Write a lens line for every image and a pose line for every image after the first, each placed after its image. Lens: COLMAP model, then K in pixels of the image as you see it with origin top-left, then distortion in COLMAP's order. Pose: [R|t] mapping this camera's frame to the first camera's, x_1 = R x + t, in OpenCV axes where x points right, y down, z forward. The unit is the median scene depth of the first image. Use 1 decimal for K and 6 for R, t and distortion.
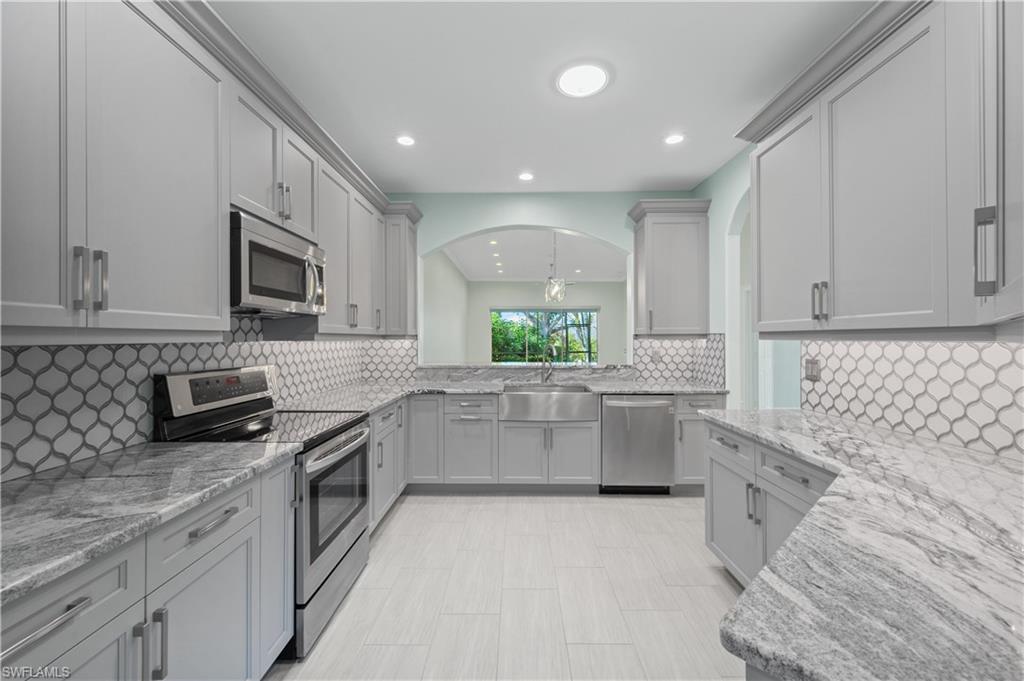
lens RADIAL K [[407.7, 0, 512.0], [0, 407.7, 340.5], [0, 0, 1]] dist [0.001664, 0.000023]
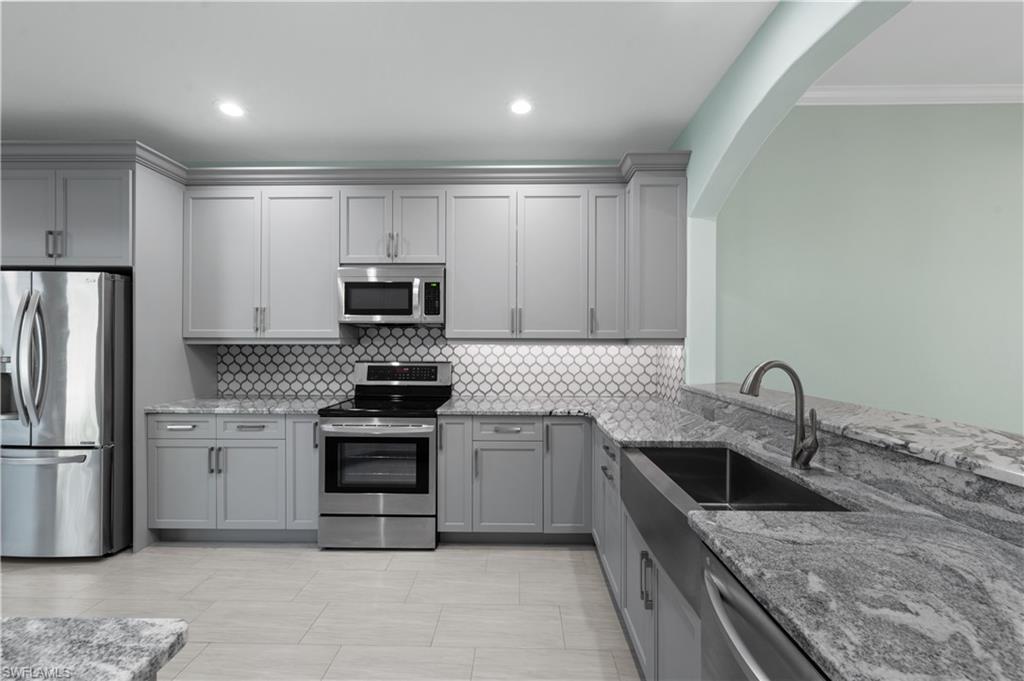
lens RADIAL K [[407.7, 0, 512.0], [0, 407.7, 340.5], [0, 0, 1]] dist [0.001664, 0.000023]
pose [[-0.011681, 0.003816, -0.999924, 1.048454], [-0.001625, 0.999991, 0.003835, -0.021265], [0.999930, 0.001670, -0.011674, 1.781494]]
